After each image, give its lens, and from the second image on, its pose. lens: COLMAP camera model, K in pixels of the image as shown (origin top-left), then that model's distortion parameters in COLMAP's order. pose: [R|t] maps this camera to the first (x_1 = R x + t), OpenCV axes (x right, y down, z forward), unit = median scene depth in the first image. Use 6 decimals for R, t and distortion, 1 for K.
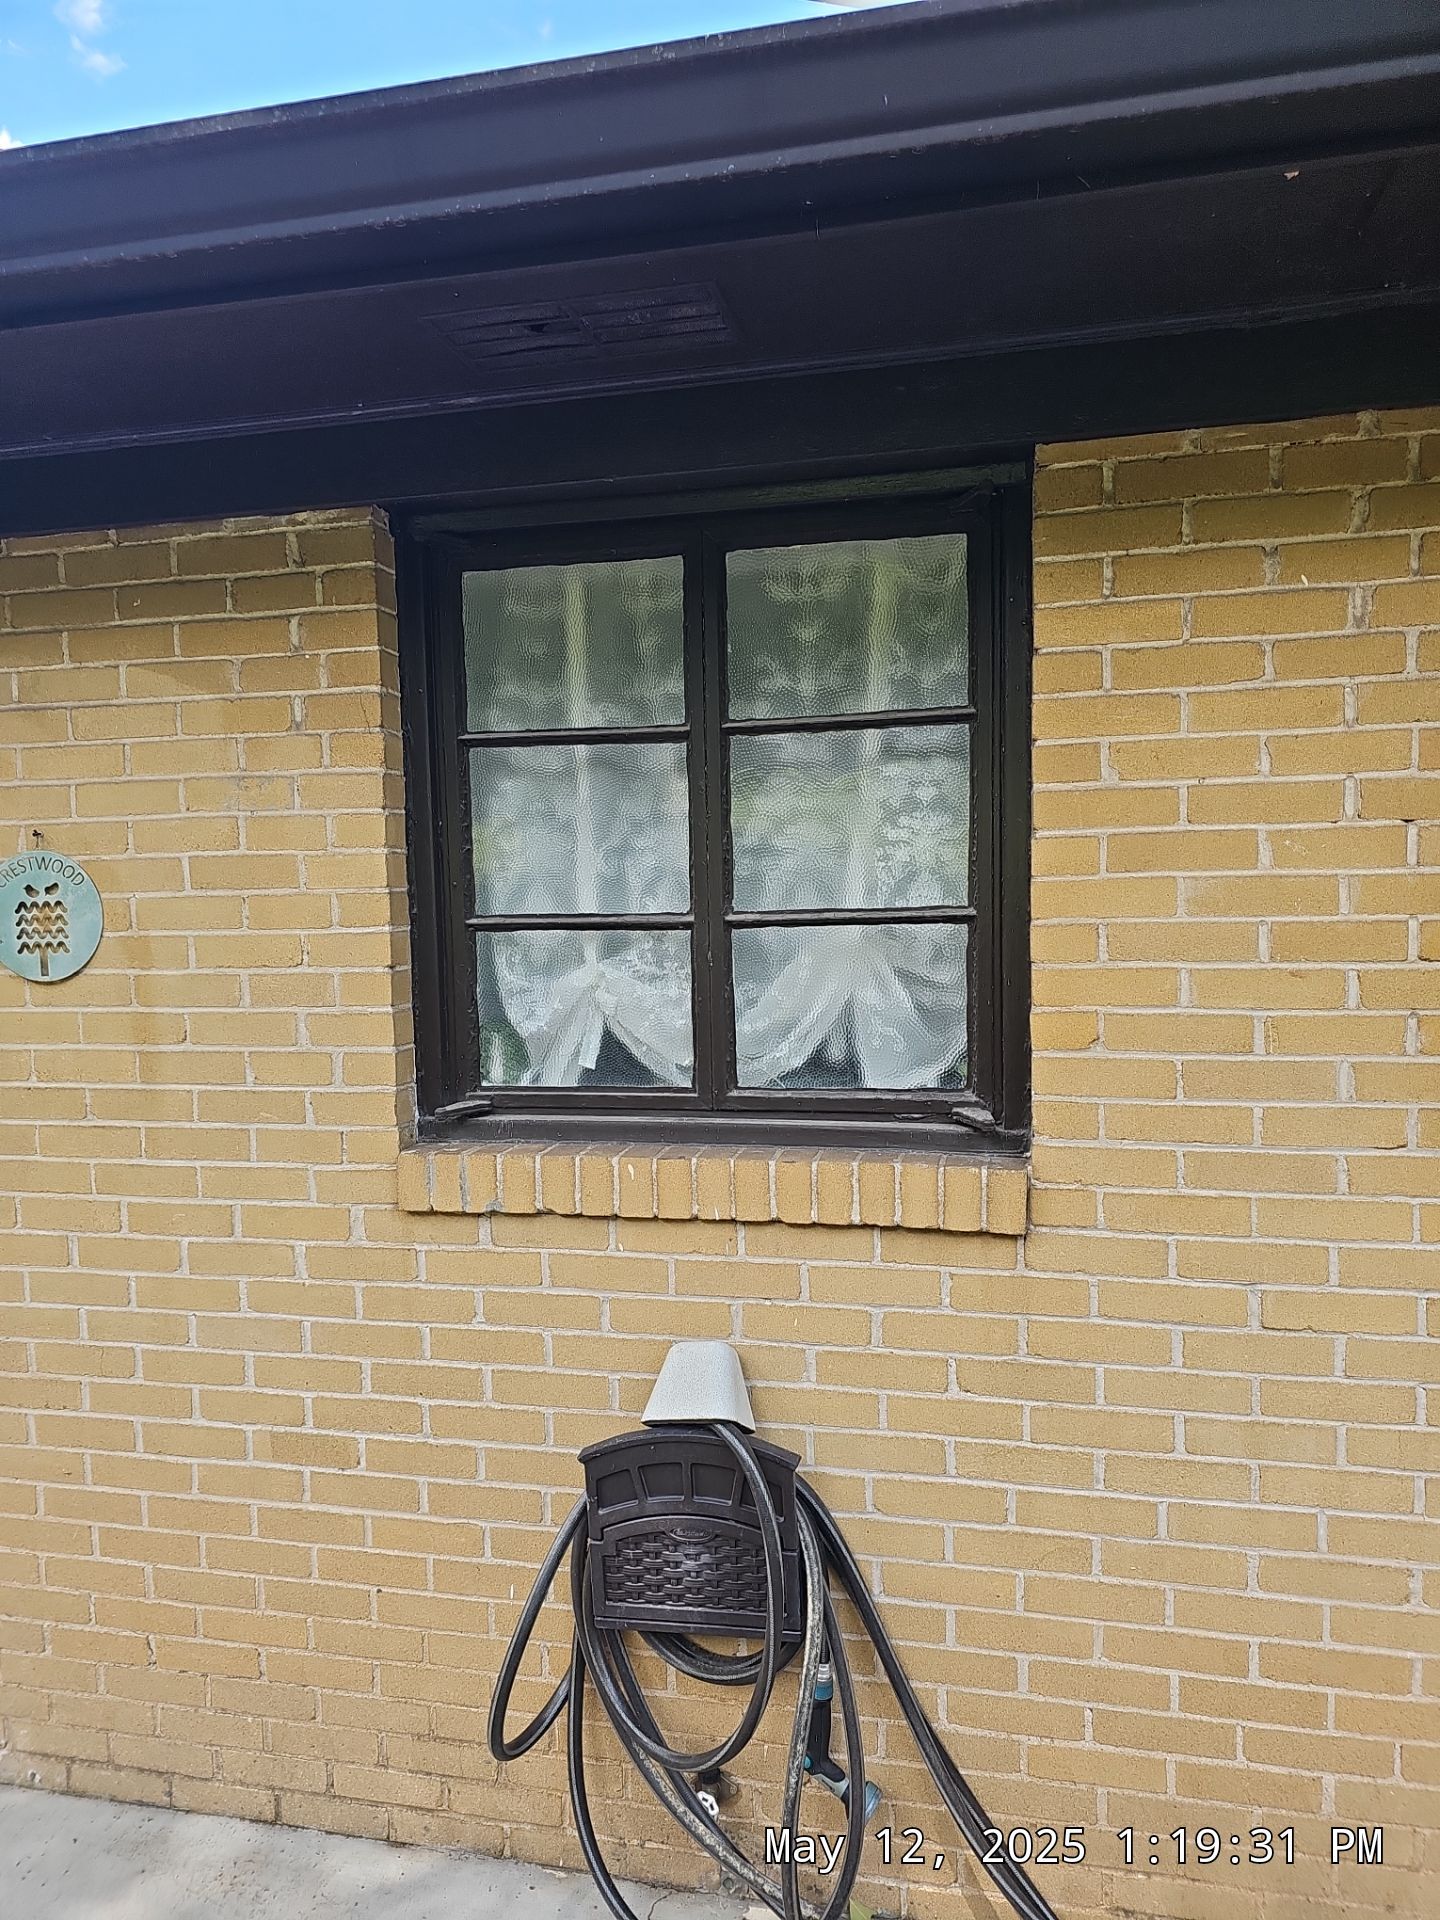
lens RADIAL K [[1303.9, 0, 764.5], [0, 1303.9, 970.4], [0, 0, 1]] dist [0.061792, -0.068187]
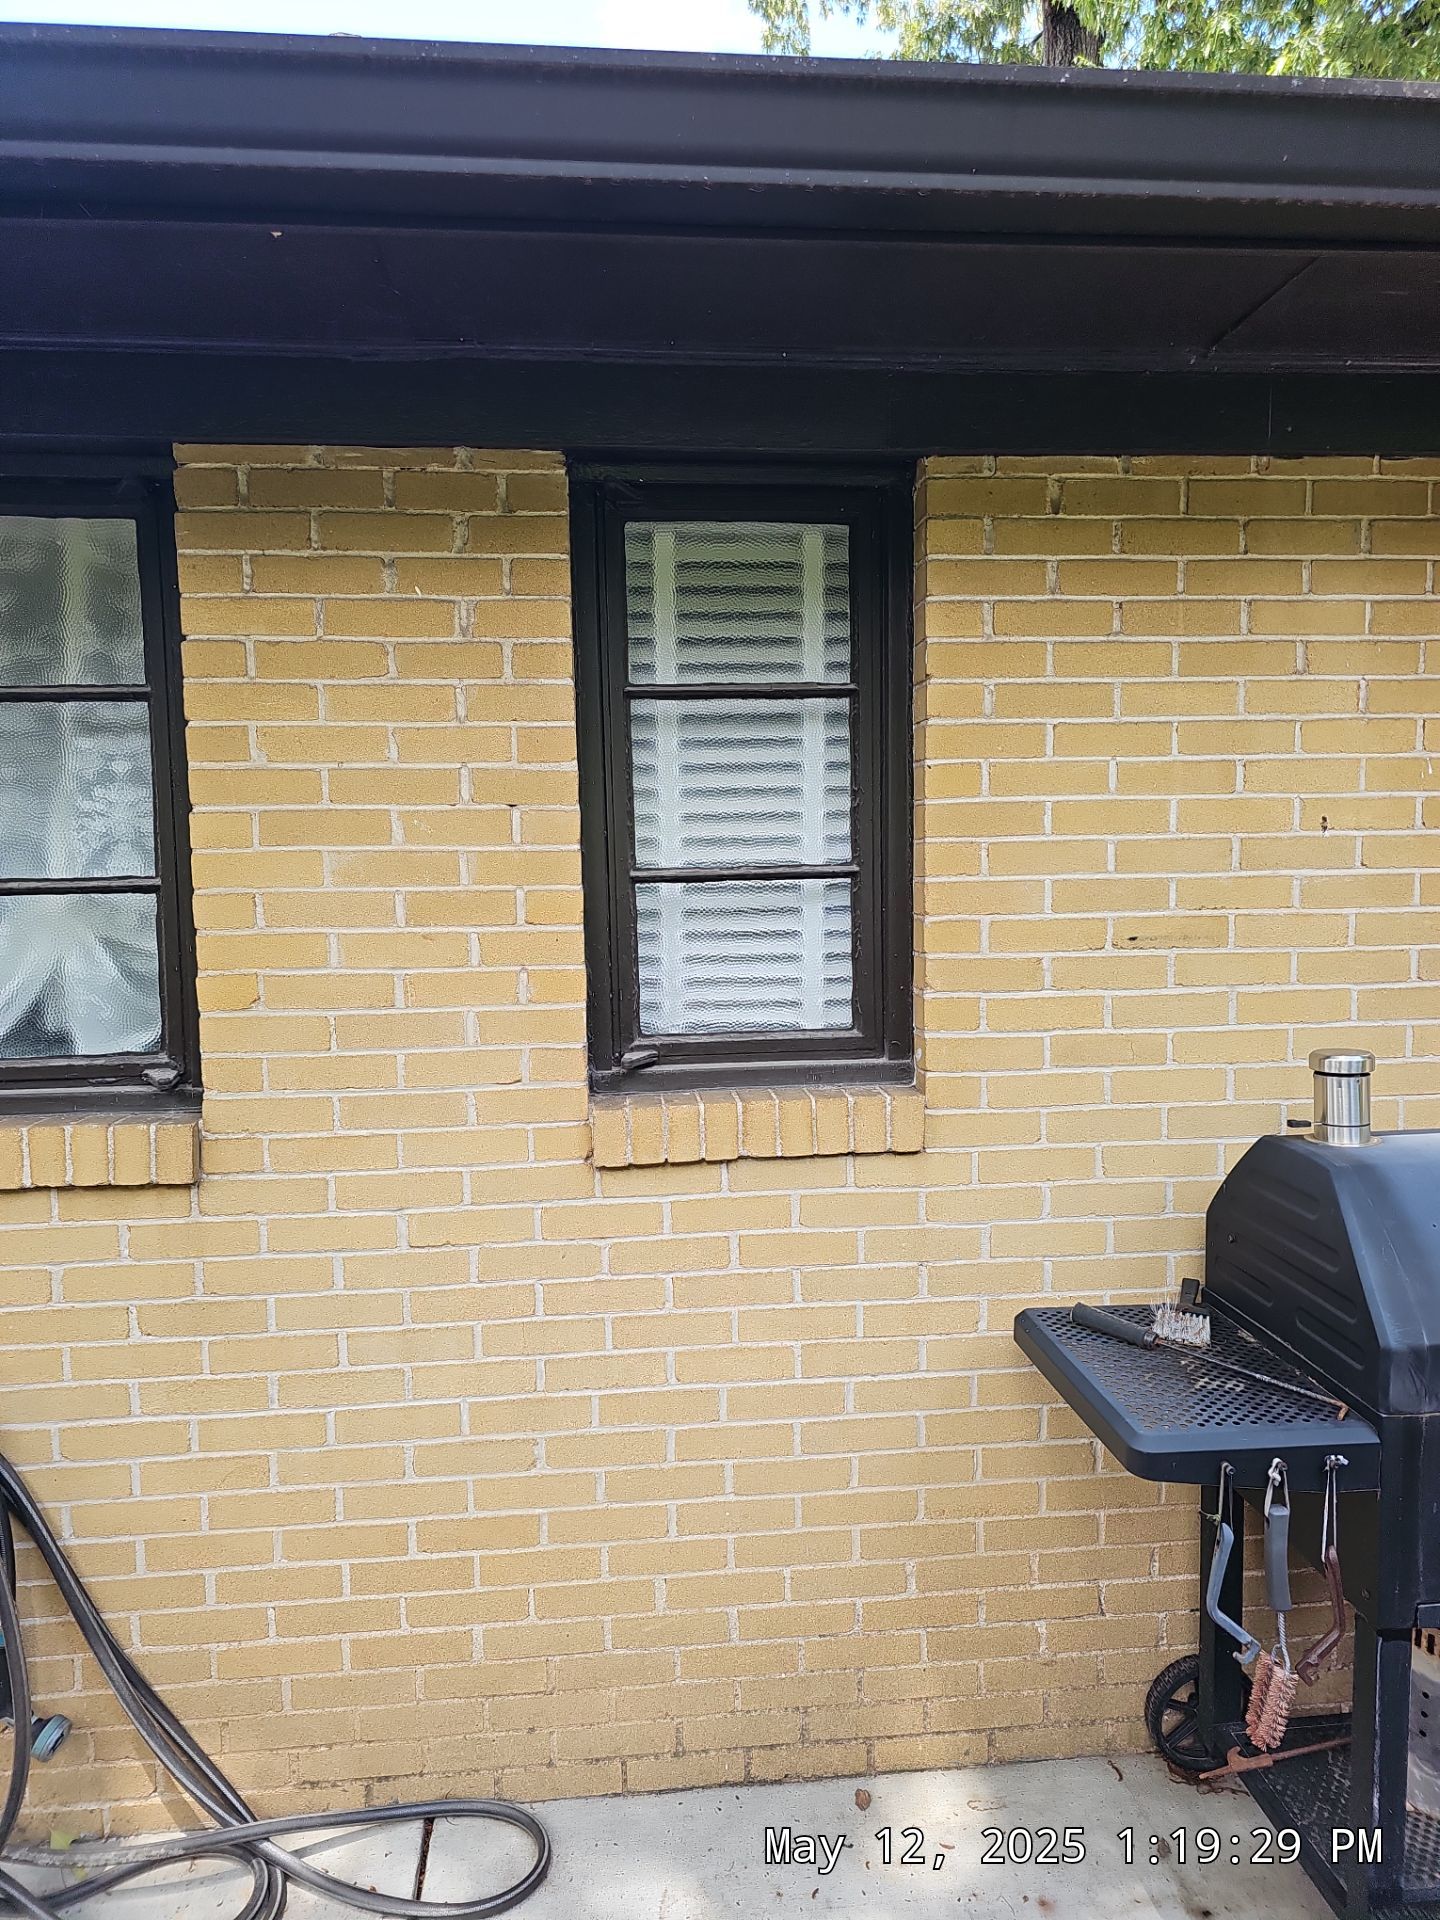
lens RADIAL K [[1278.9, 0, 720.0], [0, 1278.9, 960.0], [0, 0, 1]] dist [0.057328, -0.051137]
pose [[0.952574, -0.021472, 0.303547, 0.295693], [0.015376, 0.999630, 0.022458, 0.001697], [-0.303917, -0.016725, 0.952552, -0.136701]]
